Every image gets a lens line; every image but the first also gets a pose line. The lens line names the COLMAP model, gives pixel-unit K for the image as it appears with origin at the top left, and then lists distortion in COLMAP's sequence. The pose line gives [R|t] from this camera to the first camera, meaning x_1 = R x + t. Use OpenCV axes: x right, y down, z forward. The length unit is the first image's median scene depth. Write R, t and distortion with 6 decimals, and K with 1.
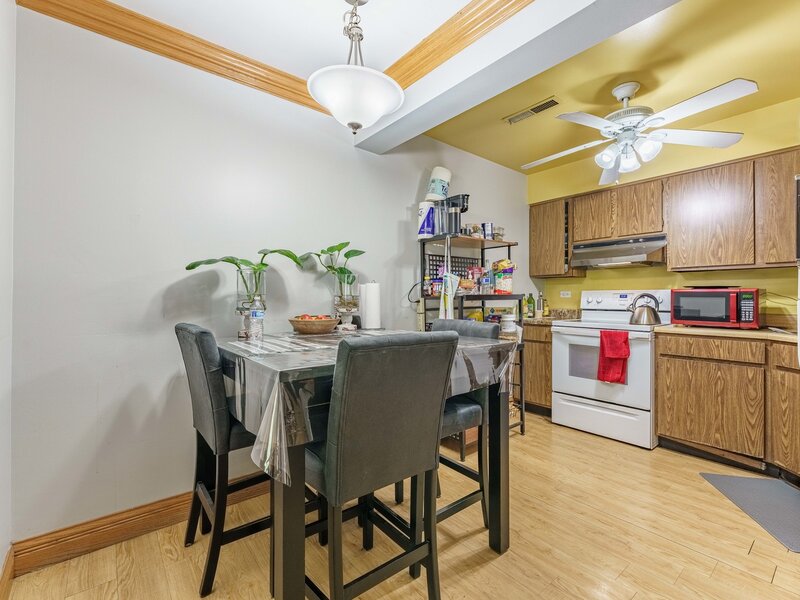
lens RADIAL K [[367.7, 0, 399.5], [0, 367.7, 299.4], [0, 0, 1]] dist [0.005976, -0.001979]
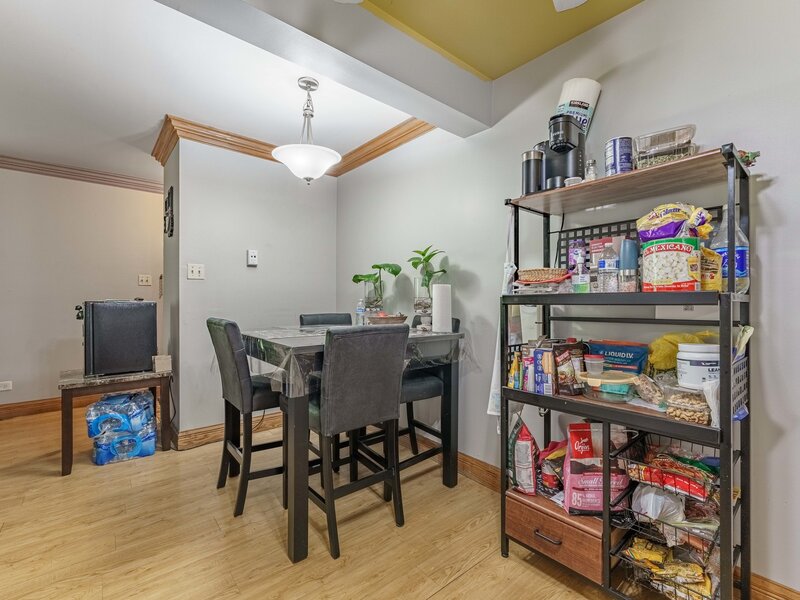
lens RADIAL K [[367.7, 0, 398.7], [0, 367.7, 301.3], [0, 0, 1]] dist [0.005976, -0.001979]
pose [[0.018296, 0.005209, -0.999819, 0.718236], [-0.004831, 0.999975, 0.005122, -0.003587], [0.999821, 0.004736, 0.018321, 0.720041]]
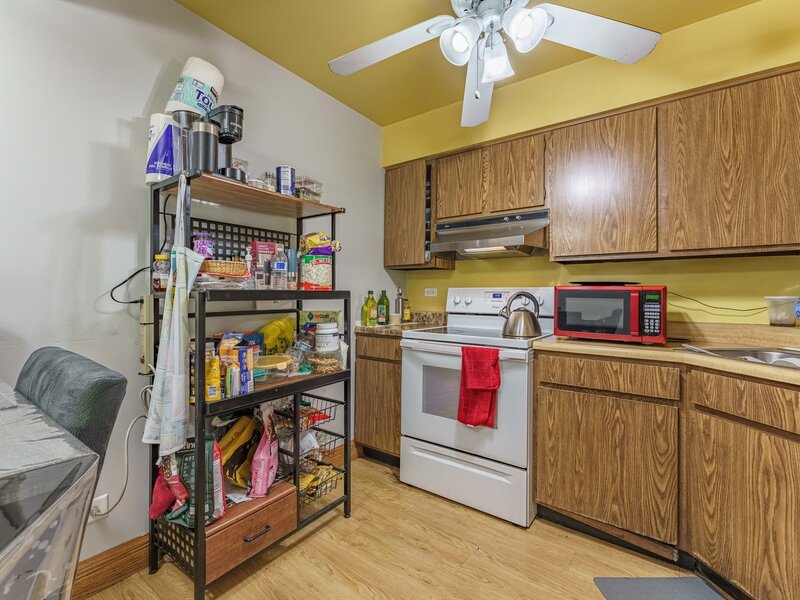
lens RADIAL K [[367.7, 0, 403.3], [0, 367.7, 297.2], [0, 0, 1]] dist [0.005976, -0.001979]
pose [[0.966187, 0.009402, 0.257669, 0.275857], [-0.008906, 0.999956, -0.003089, -0.001732], [-0.257687, 0.000690, 0.966228, 0.394099]]
